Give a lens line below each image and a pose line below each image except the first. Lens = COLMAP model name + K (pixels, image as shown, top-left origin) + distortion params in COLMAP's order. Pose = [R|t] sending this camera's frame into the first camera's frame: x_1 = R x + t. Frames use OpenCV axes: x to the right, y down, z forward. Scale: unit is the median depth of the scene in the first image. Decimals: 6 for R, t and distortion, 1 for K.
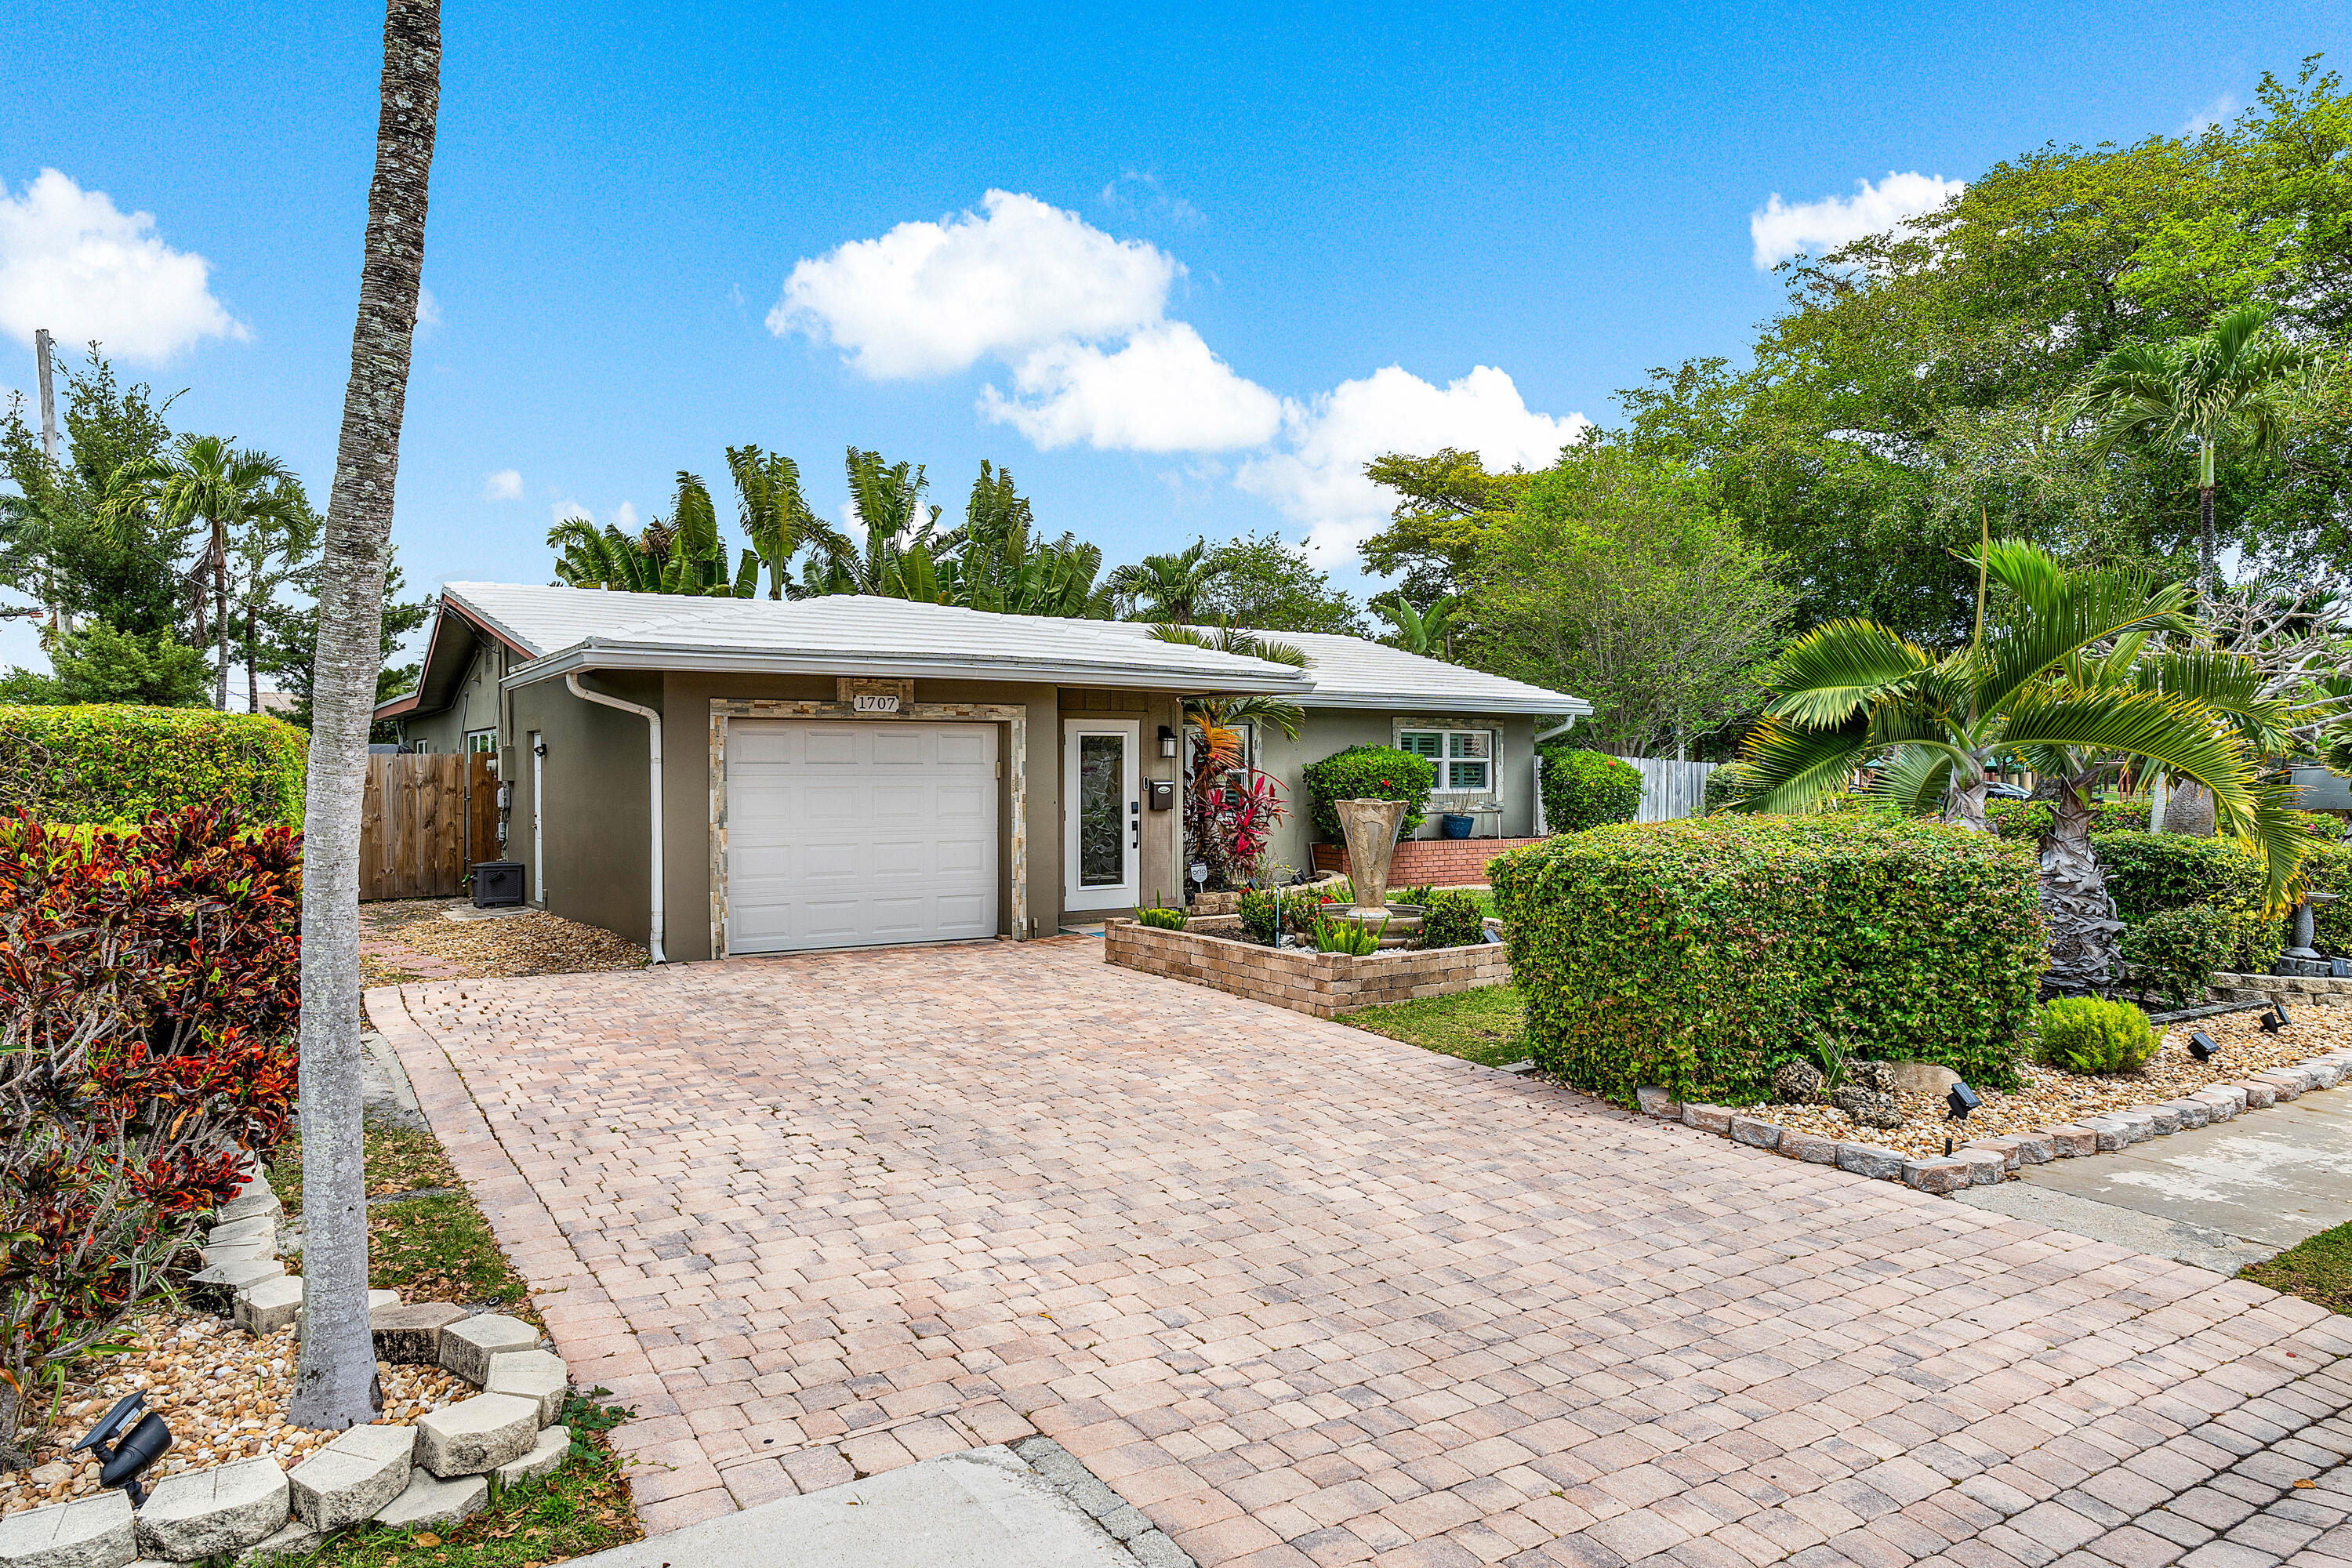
lens RADIAL K [[1382.1, 0, 1073.0], [0, 1382.1, 778.9], [0, 0, 1]] dist [0.003802, 0.000181]
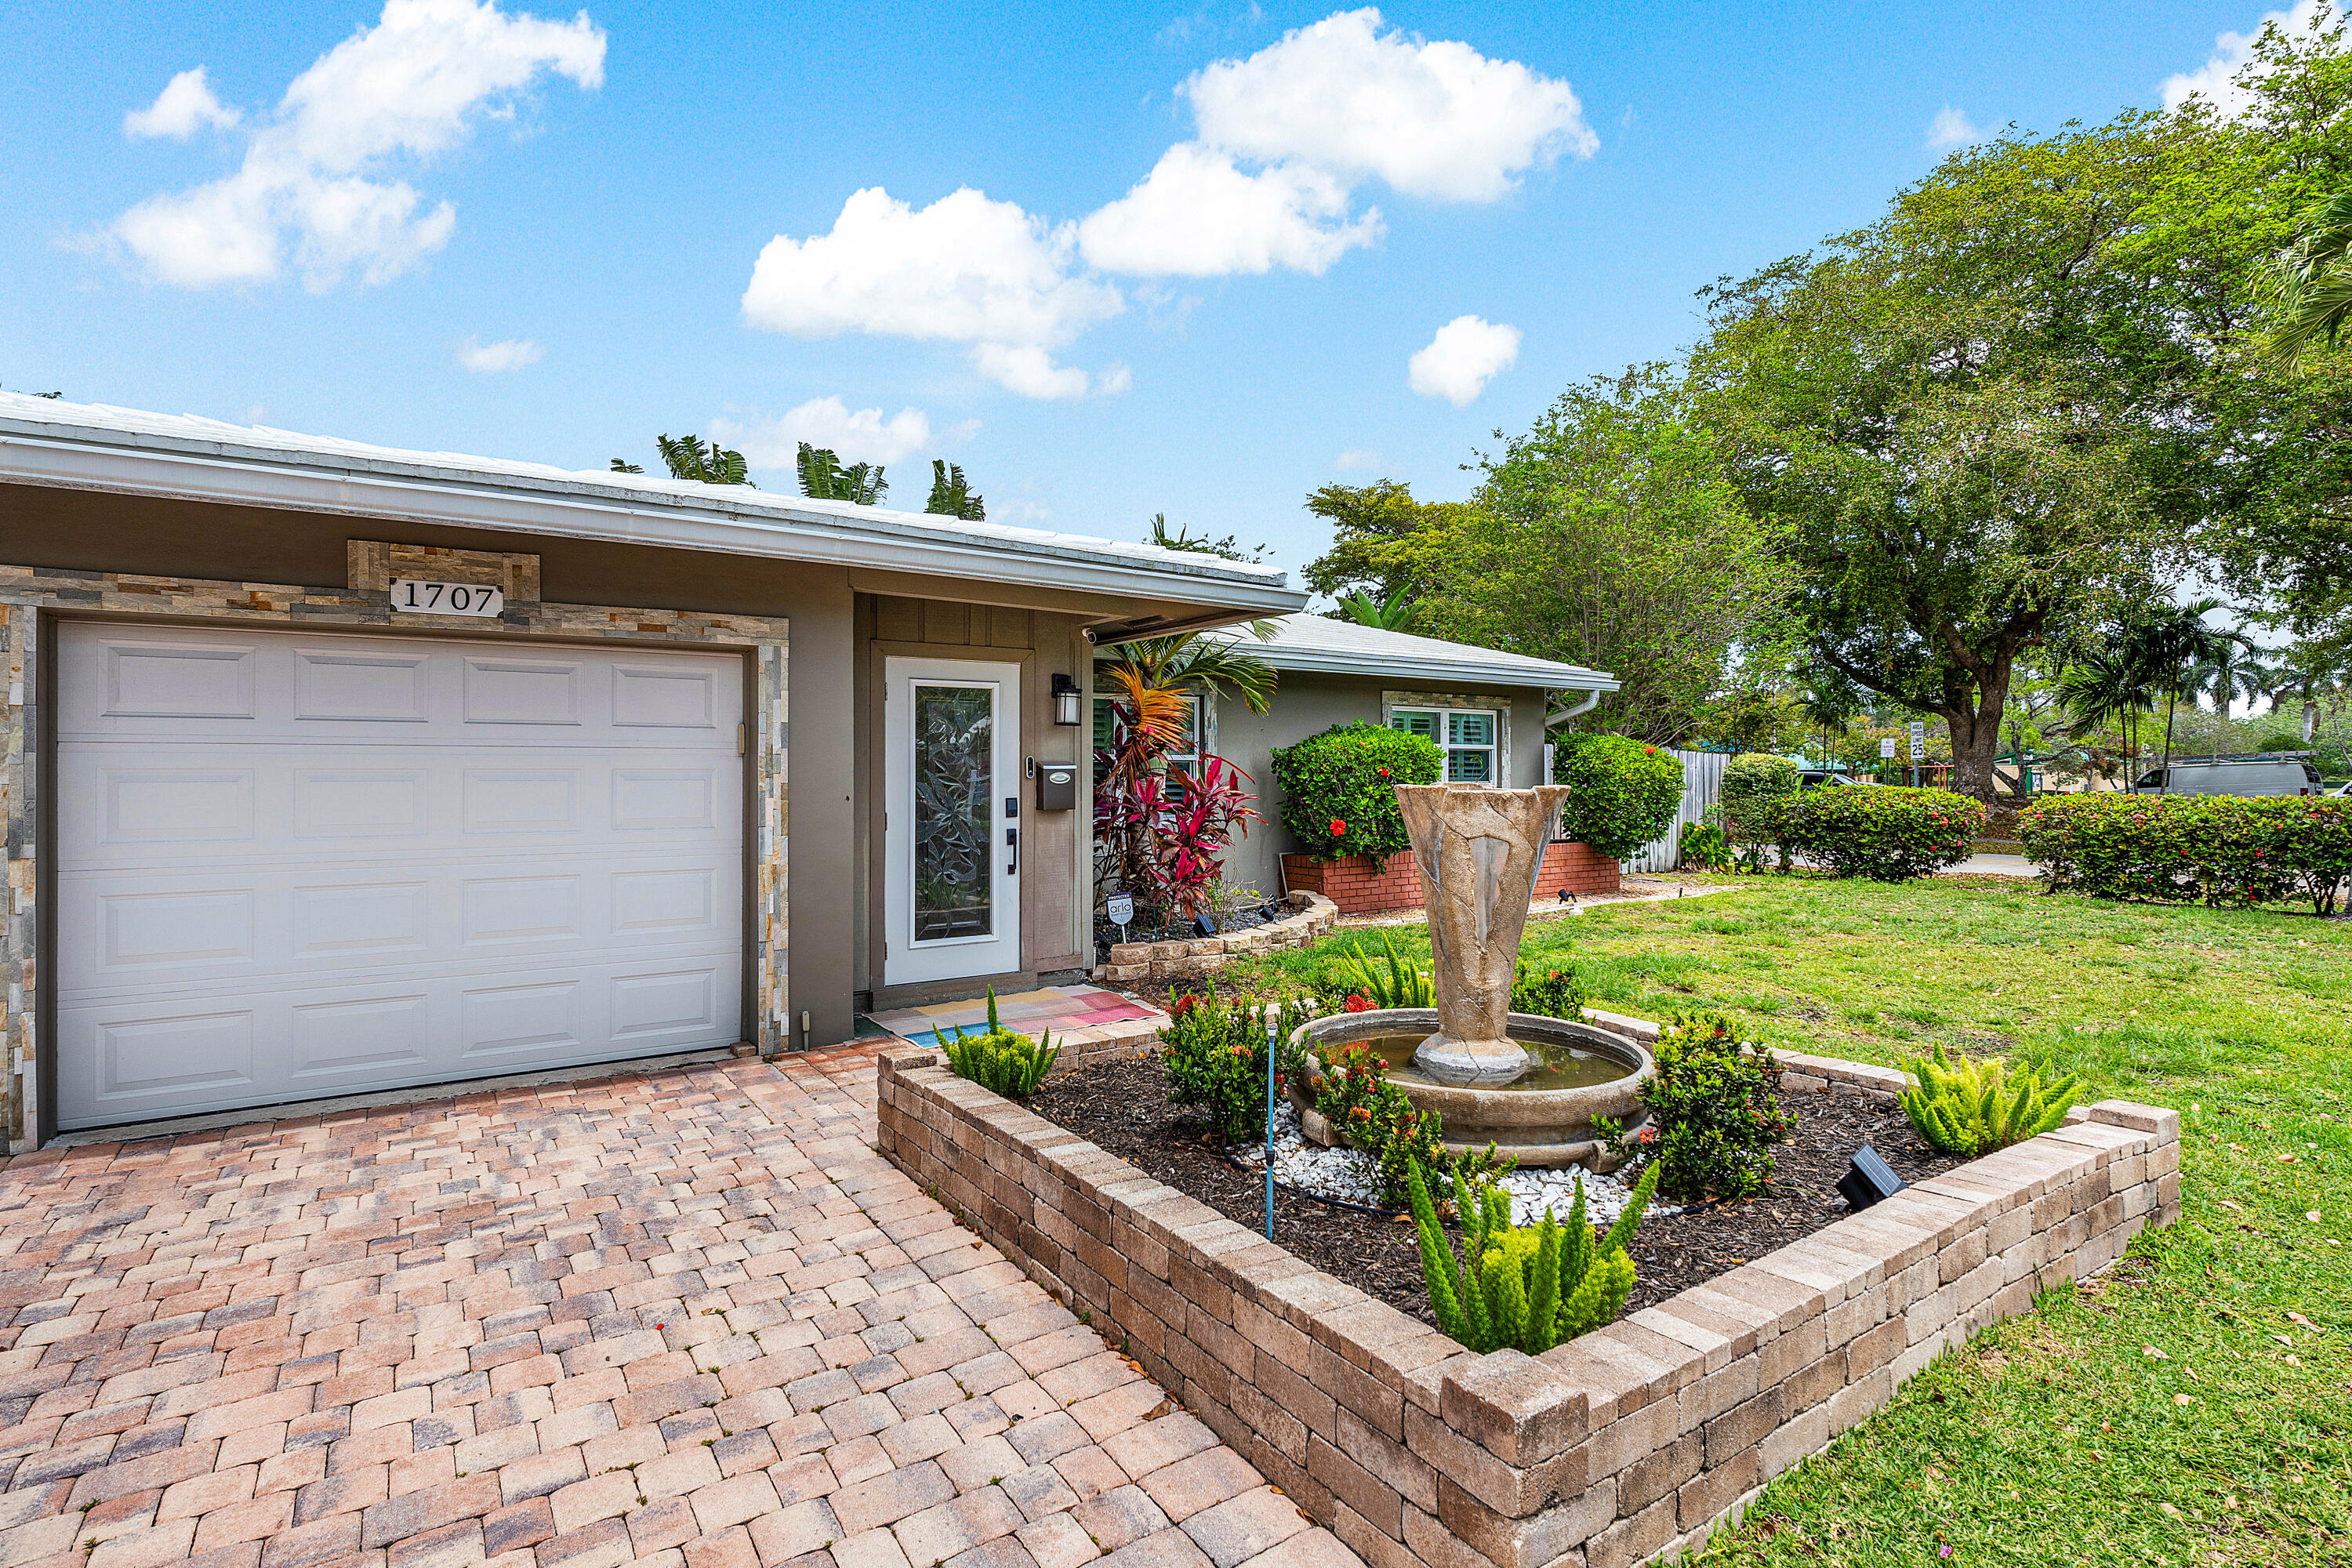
lens RADIAL K [[1138.5, 0, 1162.2], [0, 1138.5, 754.8], [0, 0, 1]] dist [-0.002191, 0.000058]
pose [[0.996066, -0.001061, 0.088609, 0.059232], [0.003479, 0.999626, -0.027138, 0.010289], [-0.088547, 0.027340, 0.995697, 0.440421]]
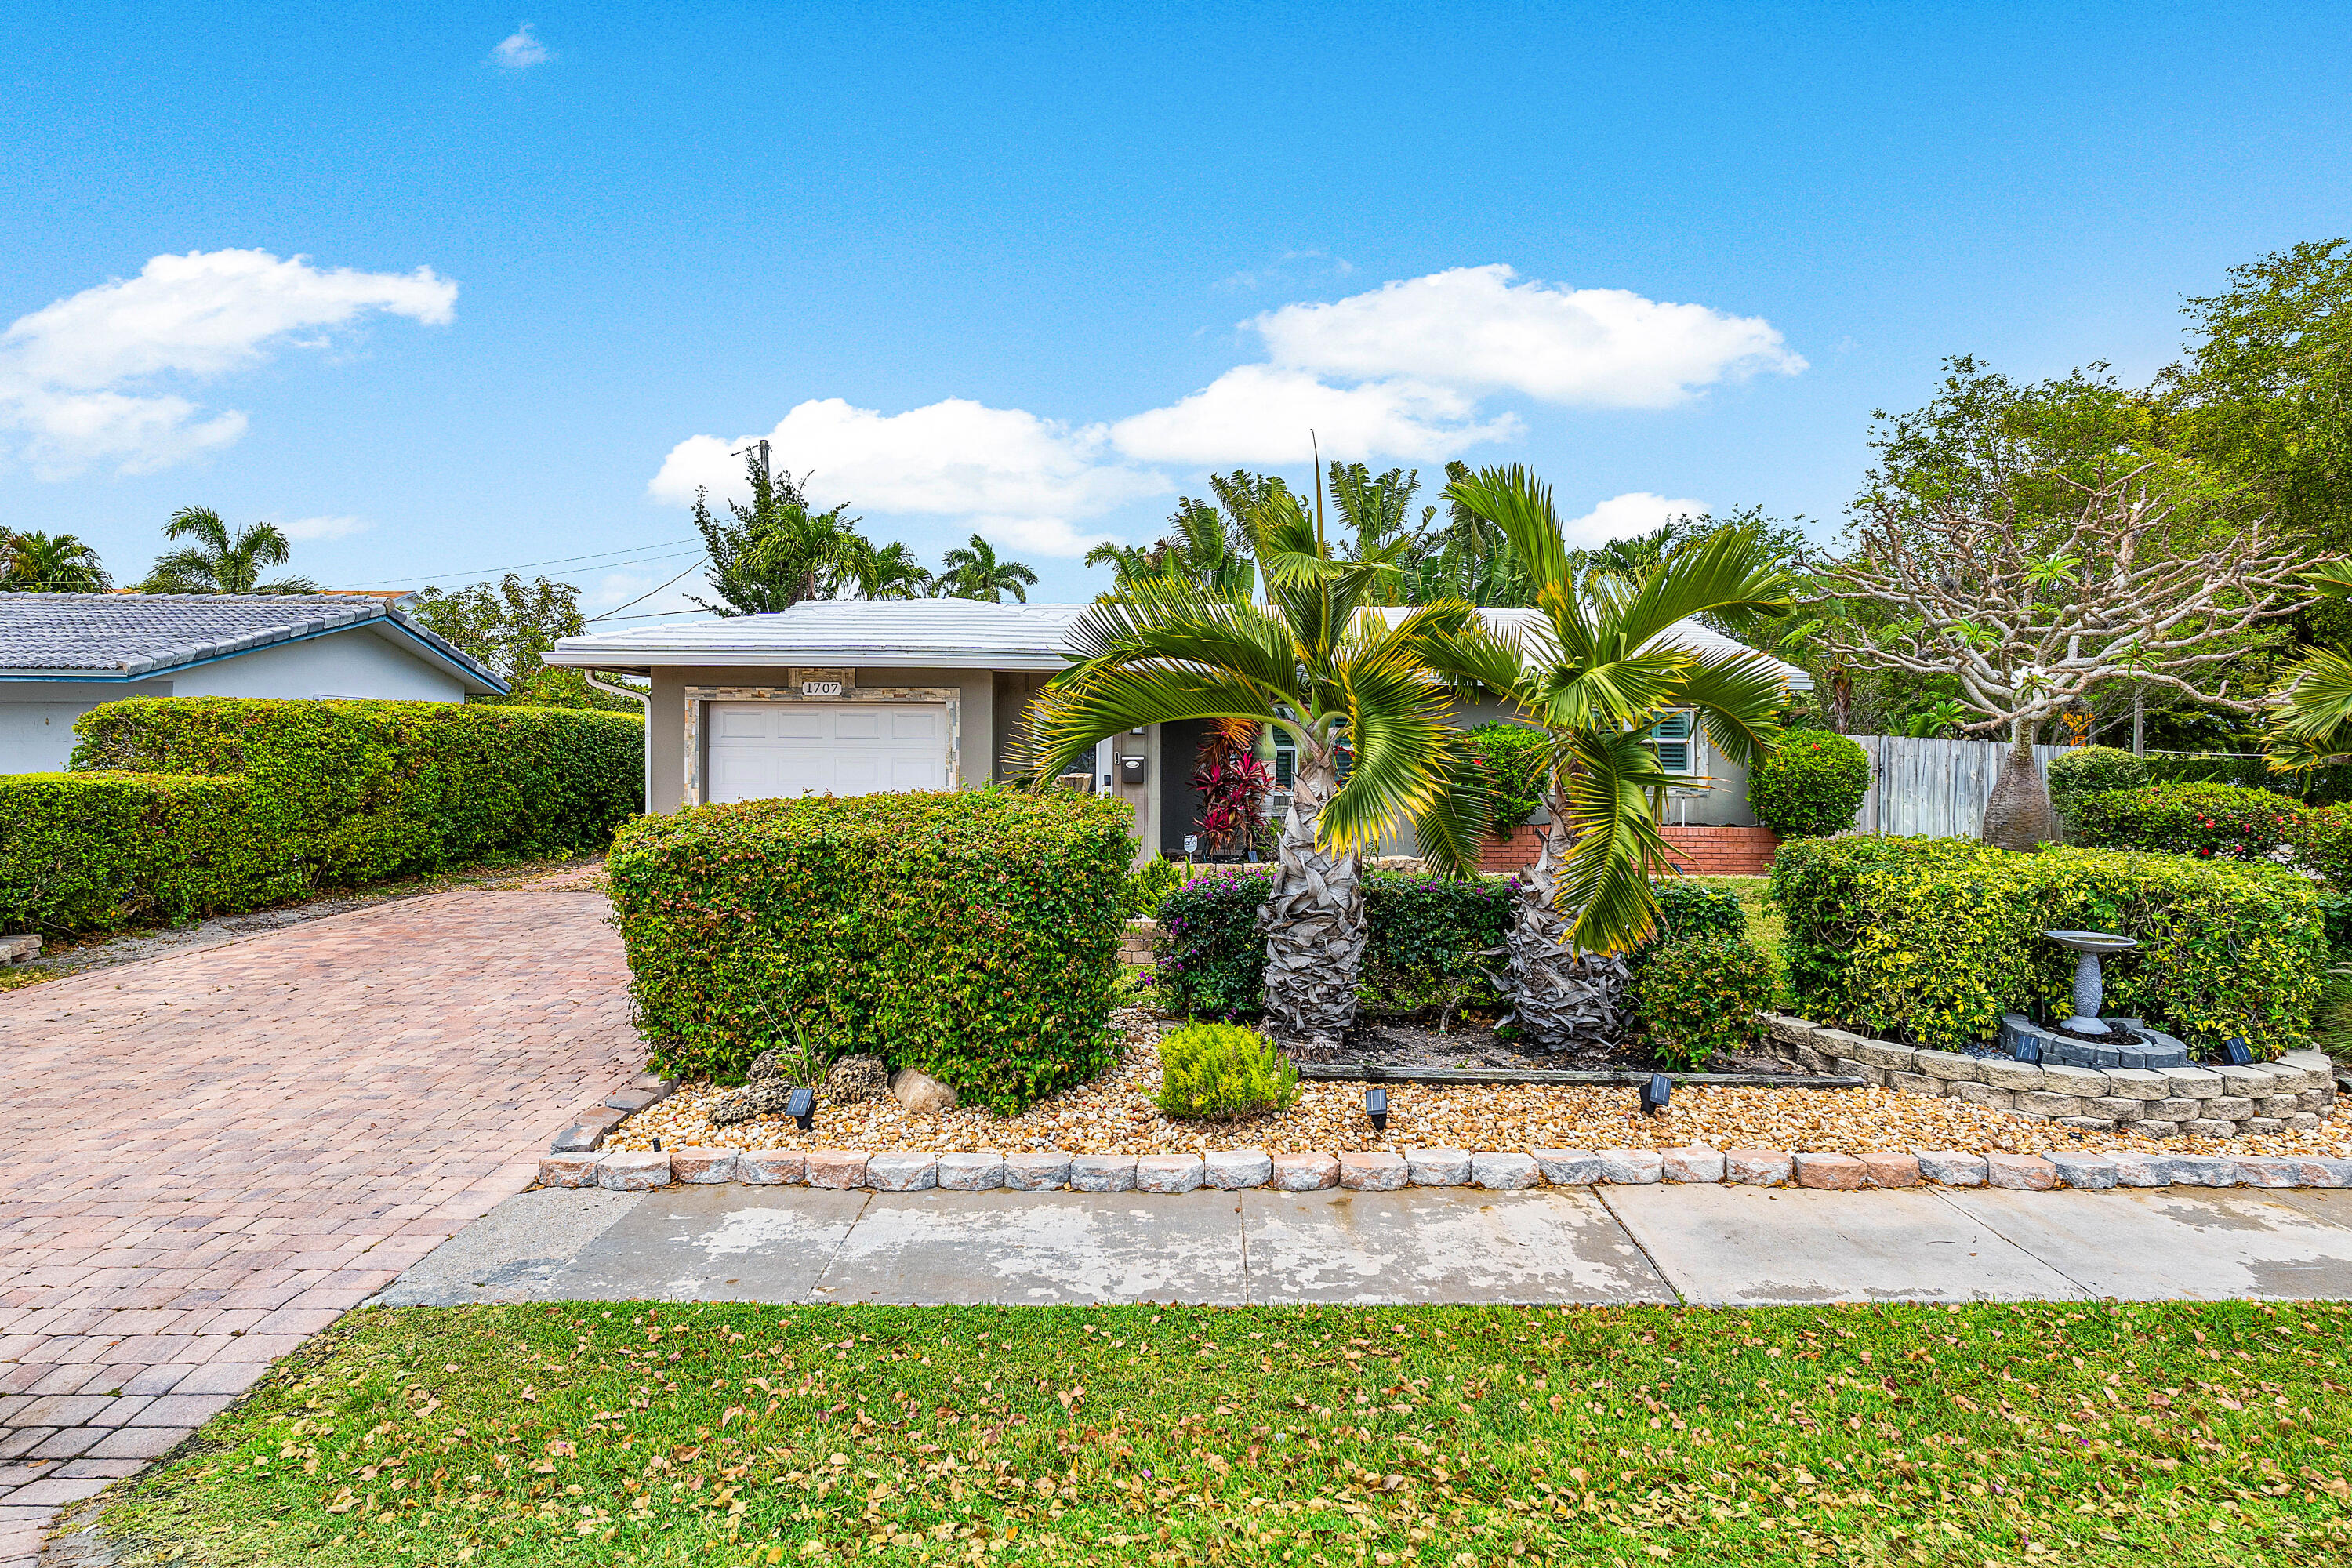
lens RADIAL K [[1214.1, 0, 1172.4], [0, 1214.1, 752.4], [0, 0, 1]] dist [-0.002377, -0.000620]
pose [[0.880569, 0.011271, -0.473784, 0.485707], [-0.012801, 0.999918, -0.000006, -0.001967], [0.473745, 0.006070, 0.880641, 0.162305]]
